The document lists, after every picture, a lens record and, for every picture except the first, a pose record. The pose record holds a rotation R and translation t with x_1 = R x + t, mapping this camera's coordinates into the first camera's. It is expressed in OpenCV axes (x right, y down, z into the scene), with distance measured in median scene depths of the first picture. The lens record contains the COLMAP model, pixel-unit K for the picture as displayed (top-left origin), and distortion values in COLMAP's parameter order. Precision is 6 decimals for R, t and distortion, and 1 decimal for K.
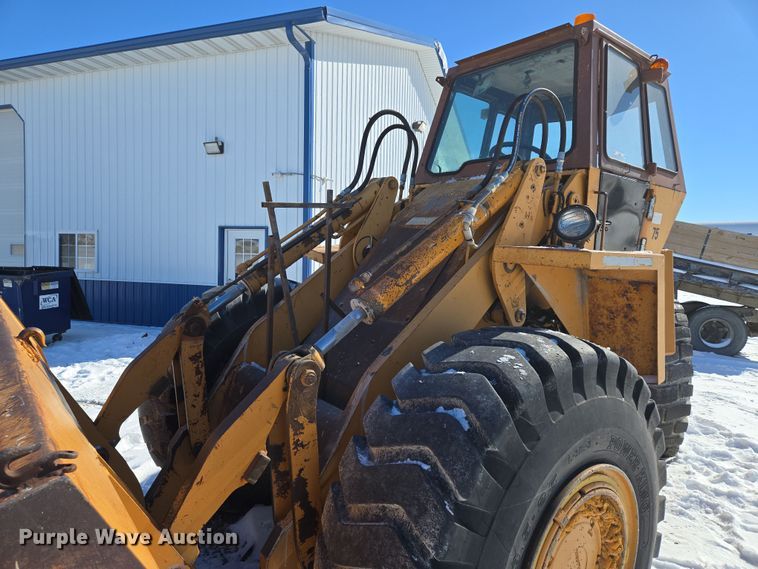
lens RADIAL K [[503.8, 0, 380.1], [0, 503.8, 286.3], [0, 0, 1]] dist [0.078122, -0.054863]
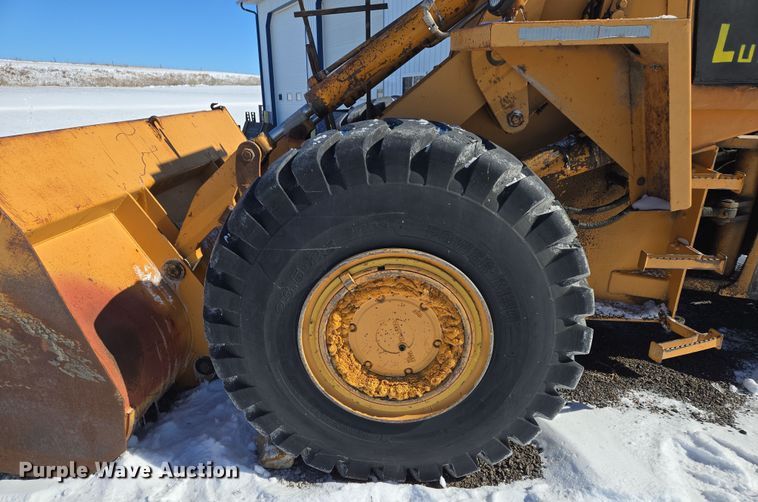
lens RADIAL K [[506.5, 0, 377.7], [0, 506.5, 288.2], [0, 0, 1]] dist [0.061526, -0.023735]
pose [[0.748209, 0.204344, -0.631210, 0.666692], [-0.015964, 0.956657, 0.290780, 0.078749], [0.663271, -0.207488, 0.719042, 0.125907]]
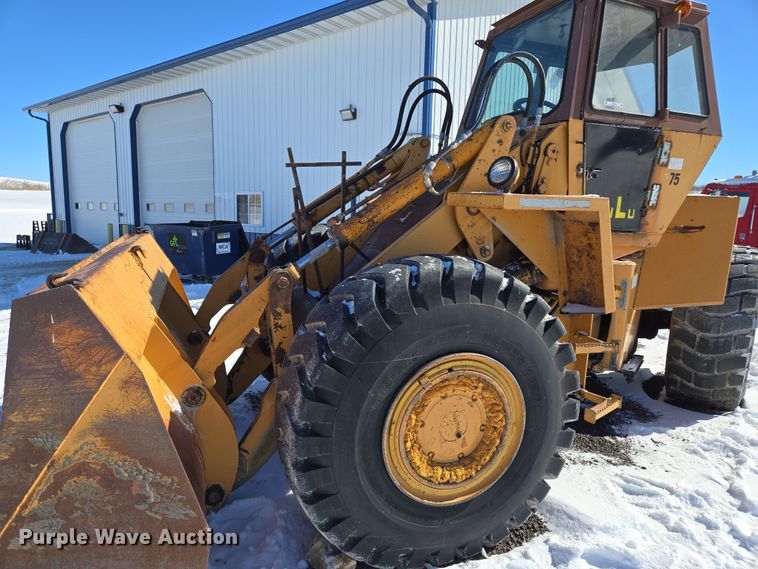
lens RADIAL K [[503.8, 0, 381.3], [0, 503.8, 286.9], [0, 0, 1]] dist [0.078122, -0.054863]
pose [[0.946875, 0.041966, -0.318851, 0.395783], [-0.016177, 0.996410, 0.083104, 0.042498], [0.321194, -0.073532, 0.944155, -0.204335]]
